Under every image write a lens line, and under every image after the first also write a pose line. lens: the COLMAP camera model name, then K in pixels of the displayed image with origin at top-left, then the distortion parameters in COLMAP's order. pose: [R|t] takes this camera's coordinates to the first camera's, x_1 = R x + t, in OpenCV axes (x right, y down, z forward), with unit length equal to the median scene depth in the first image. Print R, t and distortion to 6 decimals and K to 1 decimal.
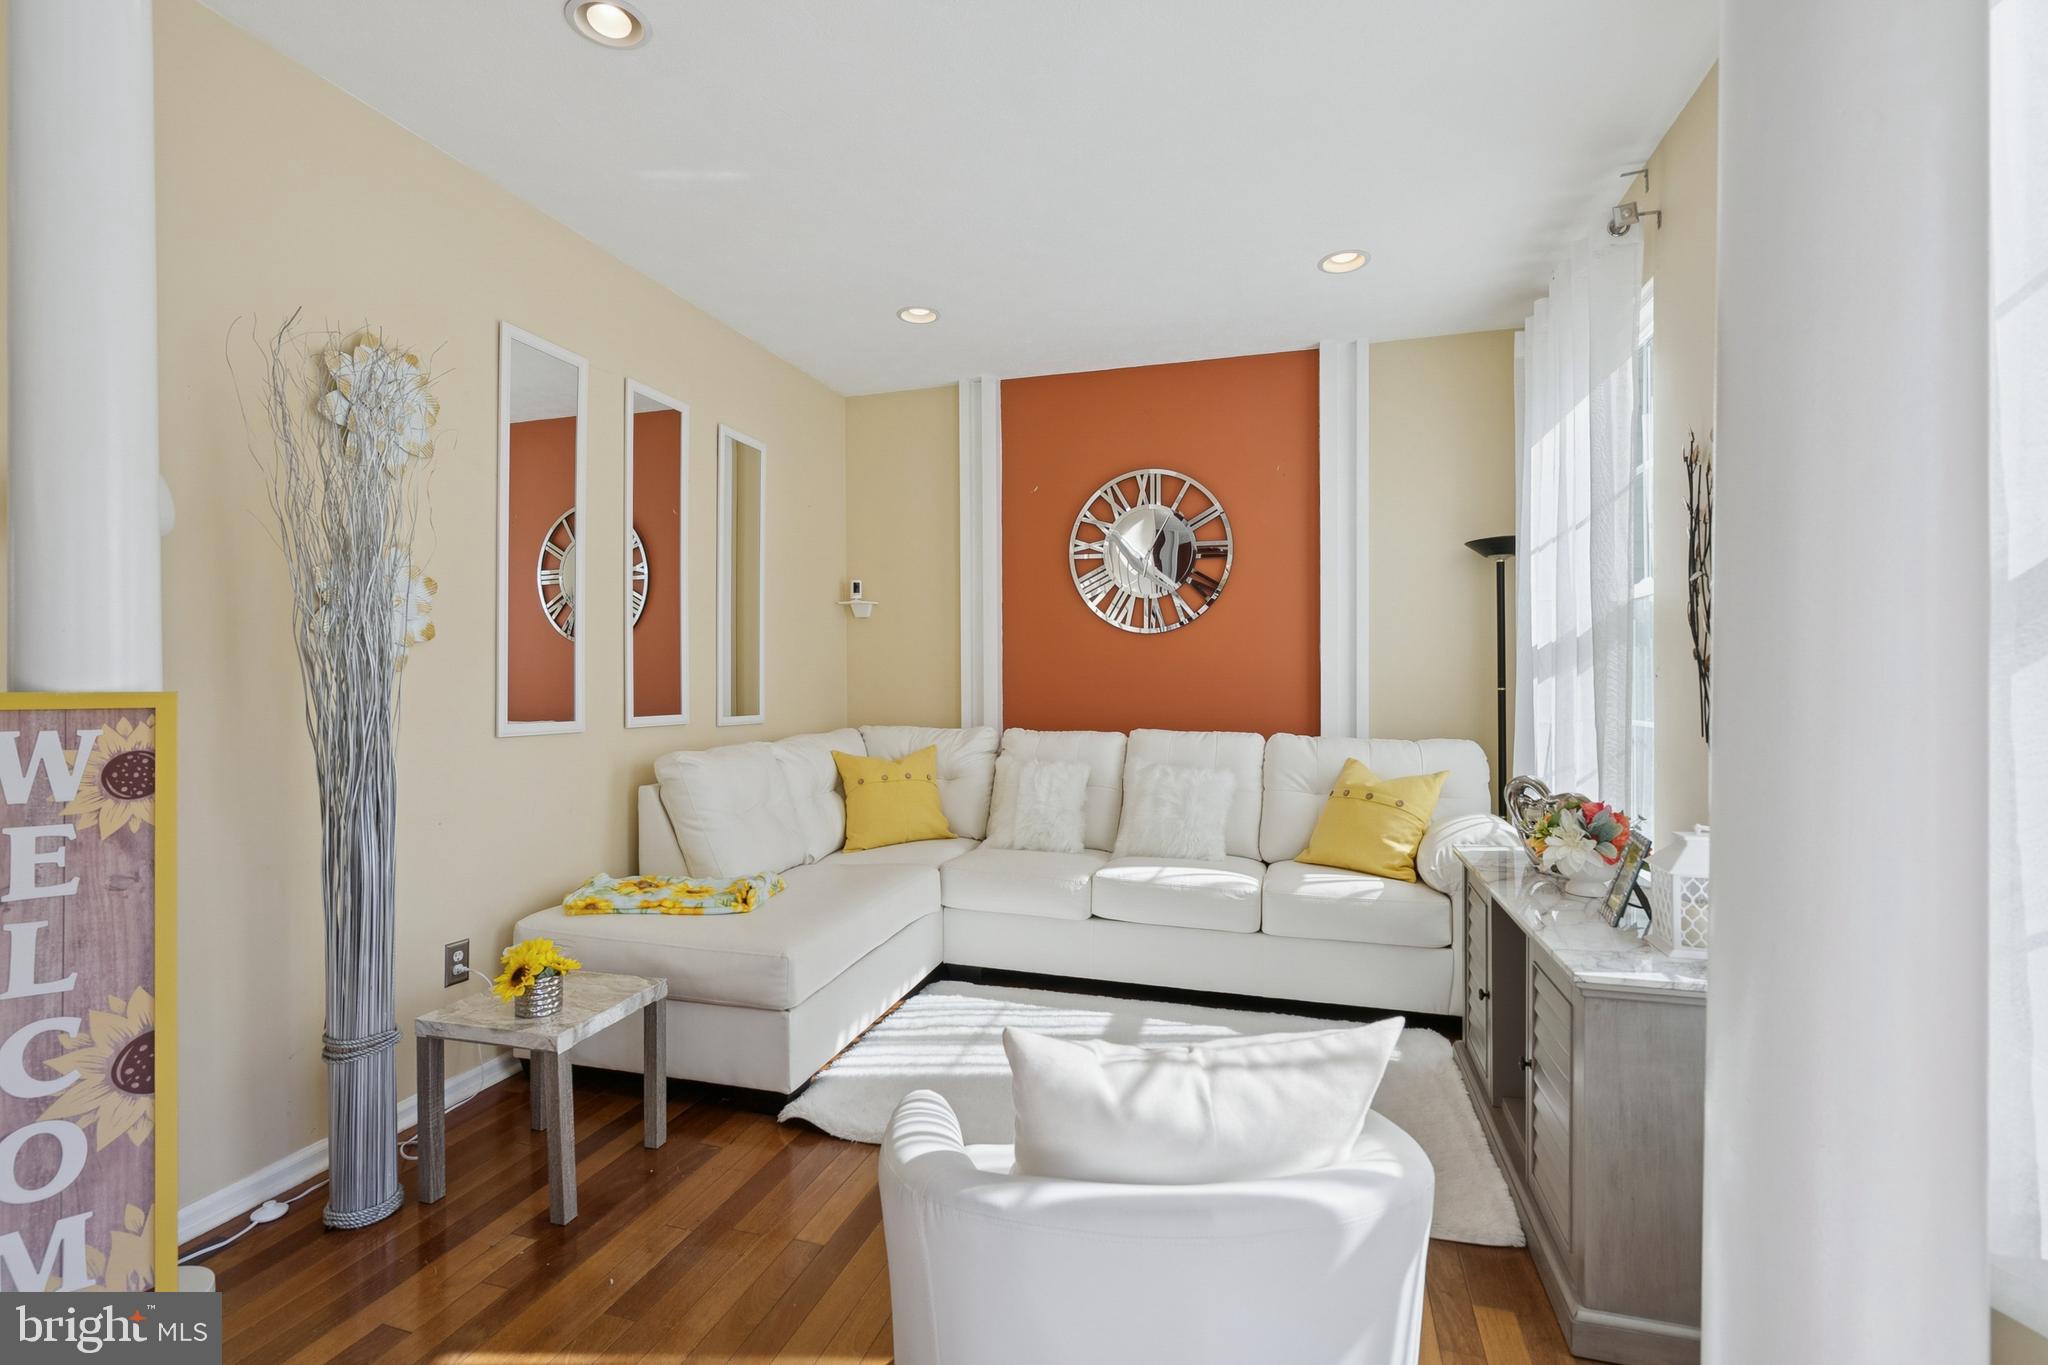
lens RADIAL K [[938.8, 0, 1024.0], [0, 938.8, 682.5], [0, 0, 1]] dist [0.000156, 0.000544]
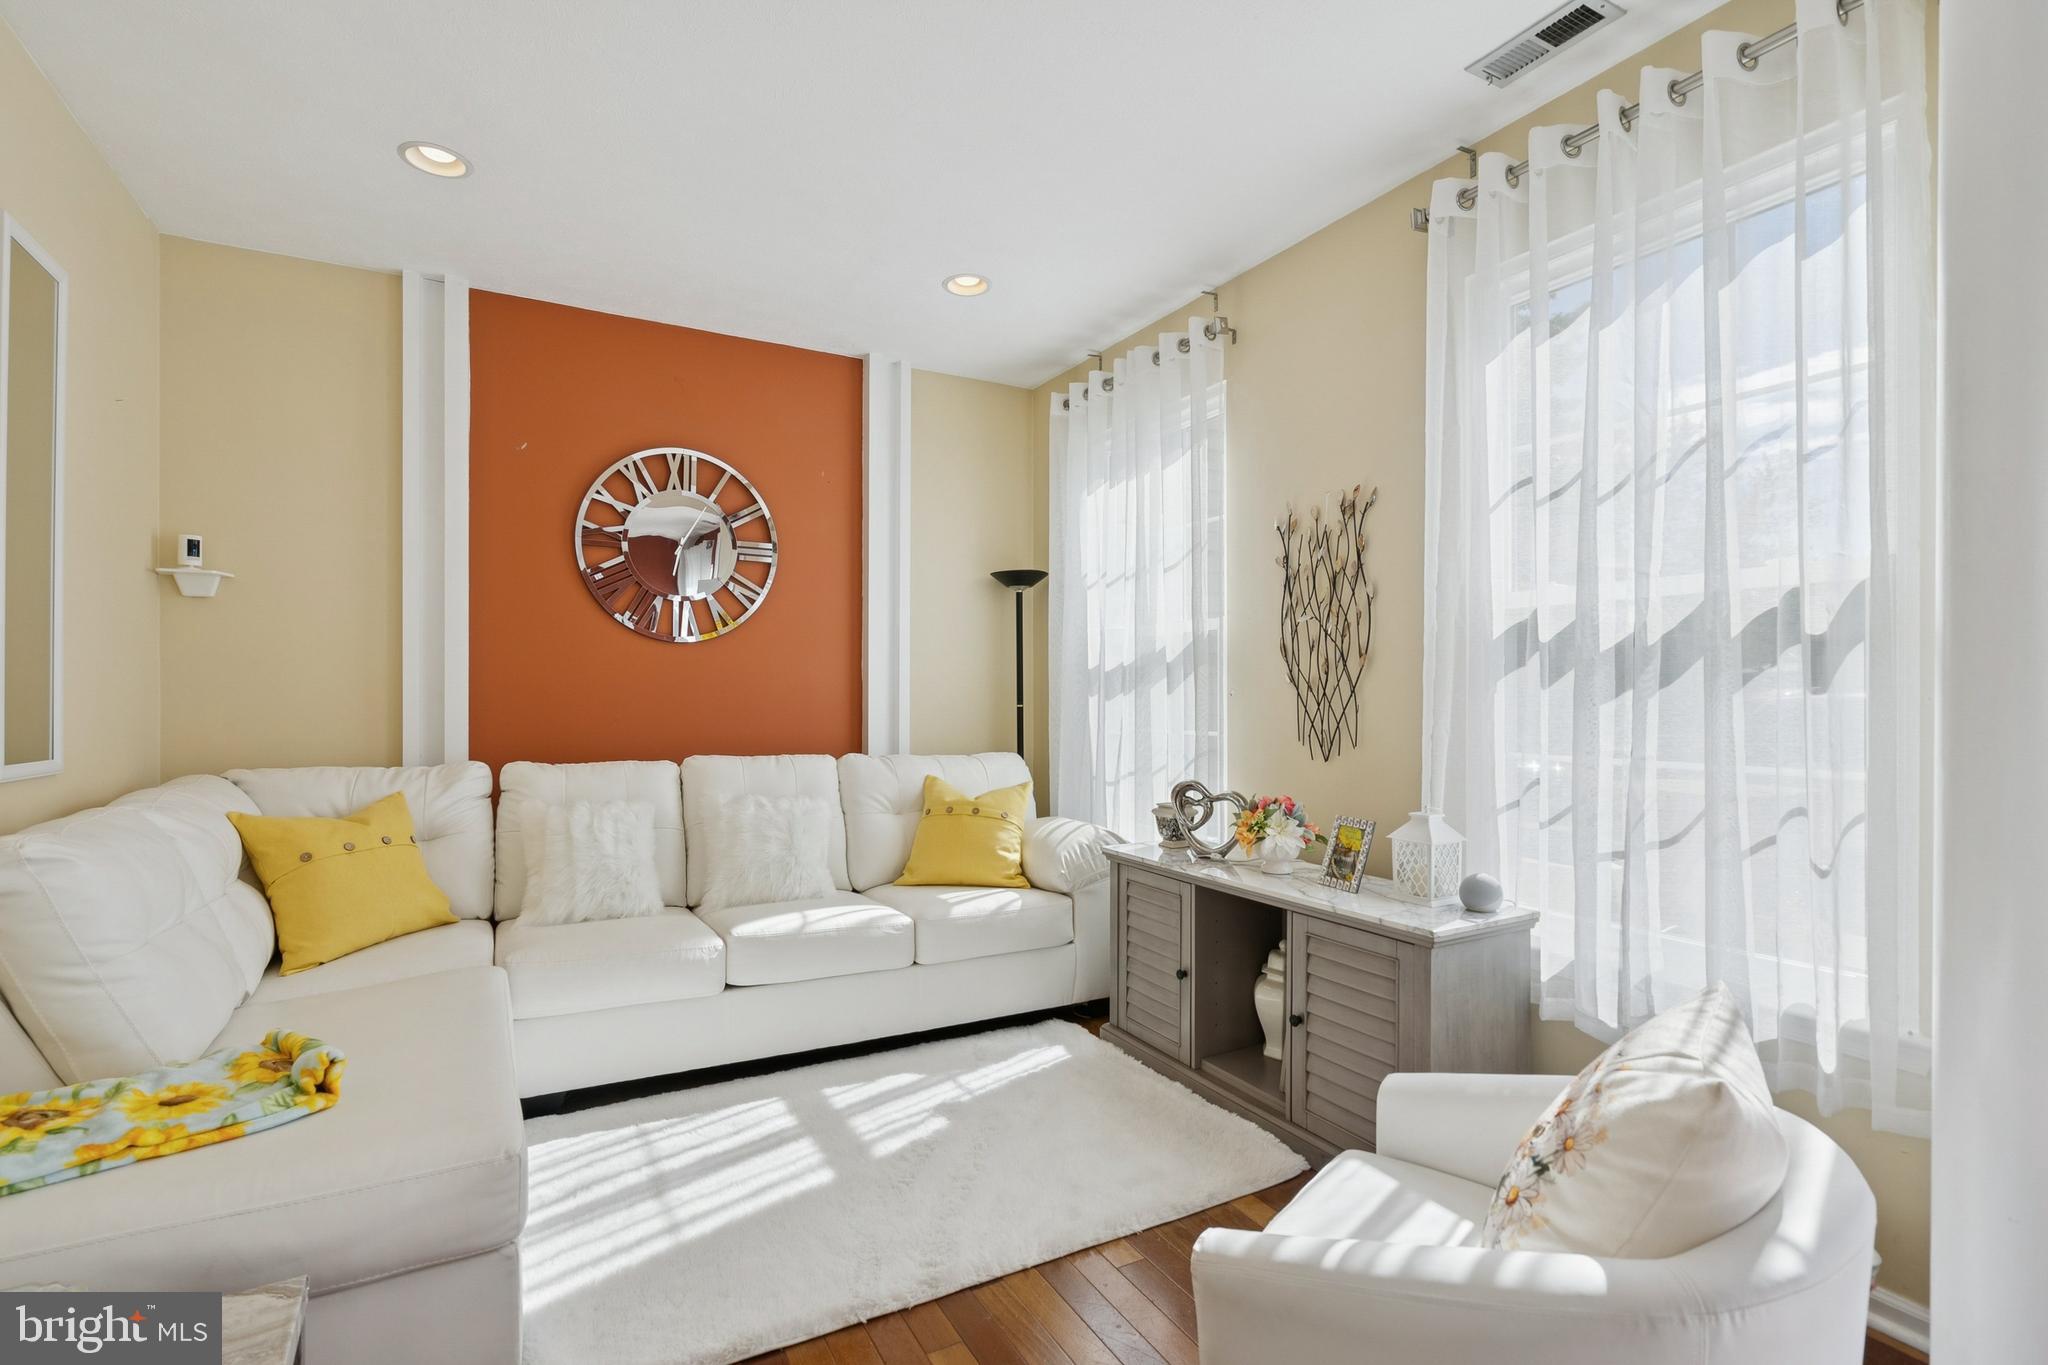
lens RADIAL K [[931.4, 0, 1018.6], [0, 931.4, 702.2], [0, 0, 1]] dist [-0.001066, 0.000851]
pose [[0.700840, -0.002010, 0.713315, -0.283641], [-0.000583, 0.999994, 0.003391, -0.001630], [-0.713318, -0.002793, 0.700835, 0.215582]]
